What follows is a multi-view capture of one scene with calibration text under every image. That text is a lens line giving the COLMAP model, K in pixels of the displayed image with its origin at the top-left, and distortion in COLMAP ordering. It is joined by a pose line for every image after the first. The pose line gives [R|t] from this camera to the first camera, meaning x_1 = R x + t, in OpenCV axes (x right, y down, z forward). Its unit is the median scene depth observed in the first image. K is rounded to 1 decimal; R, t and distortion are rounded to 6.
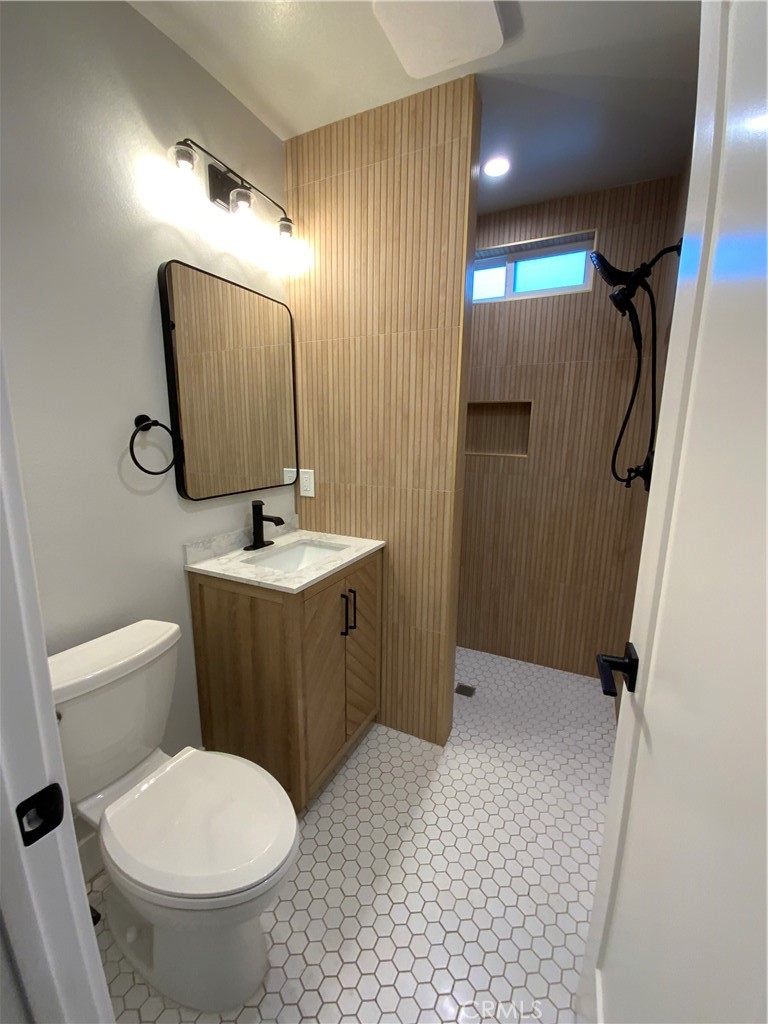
lens RADIAL K [[417.5, 0, 384.0], [0, 417.5, 512.0], [0, 0, 1]] dist [0.007372, -0.009703]
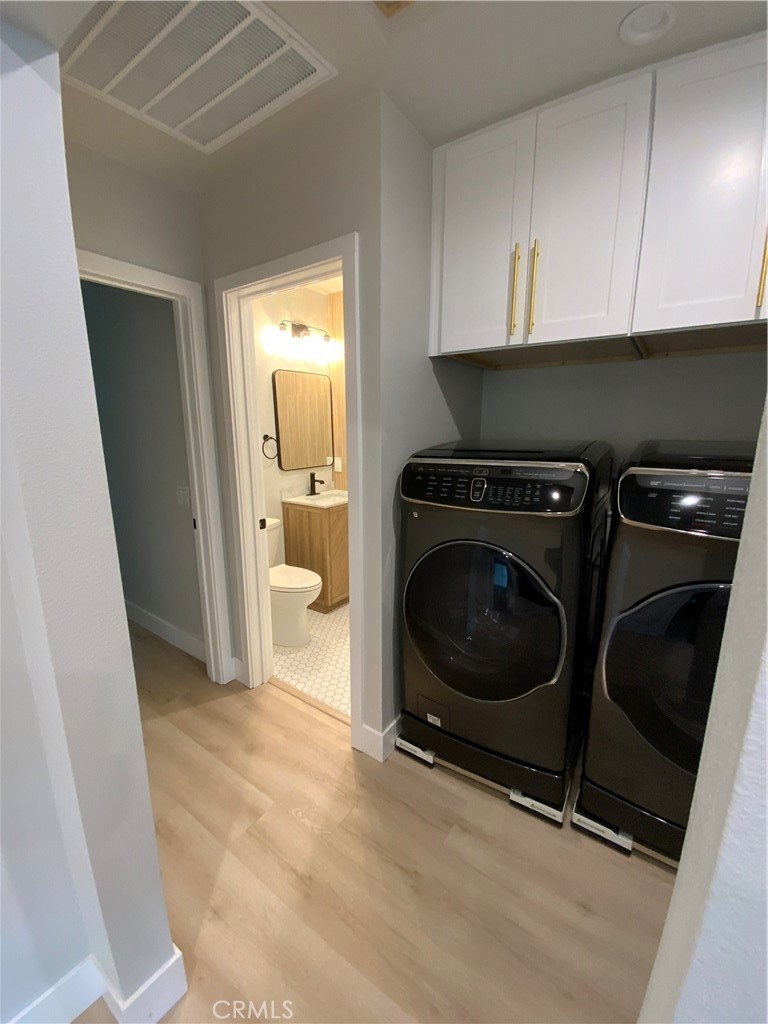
lens RADIAL K [[415.5, 0, 386.3], [0, 415.5, 511.1], [0, 0, 1]] dist [0.025441, -0.021203]
pose [[0.988726, 0.015335, -0.148946, 0.374977], [-0.012436, 0.999715, 0.020373, 0.119663], [0.149216, -0.018291, 0.988635, -1.005854]]
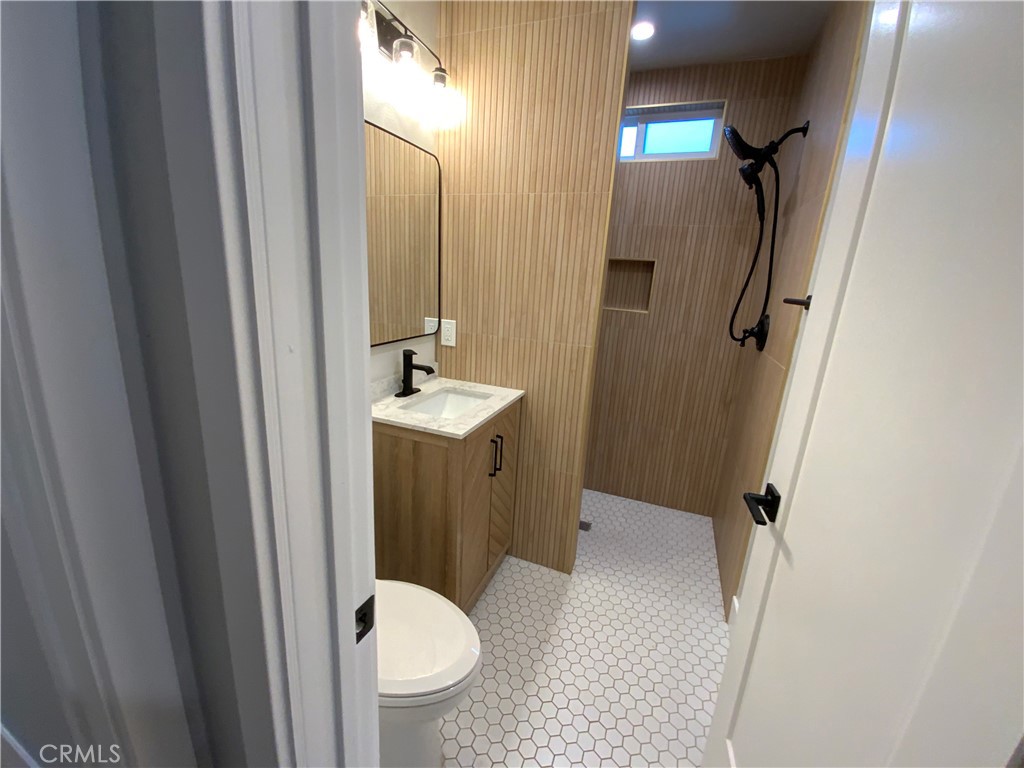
lens RADIAL K [[417.5, 0, 511.3], [0, 417.5, 384.5], [0, 0, 1]] dist [0.007372, -0.009703]
pose [[0.995701, 0.021274, 0.090147, -0.138971], [-0.027595, 0.997202, 0.069467, -0.019799], [-0.088417, -0.071656, 0.993503, -0.065719]]
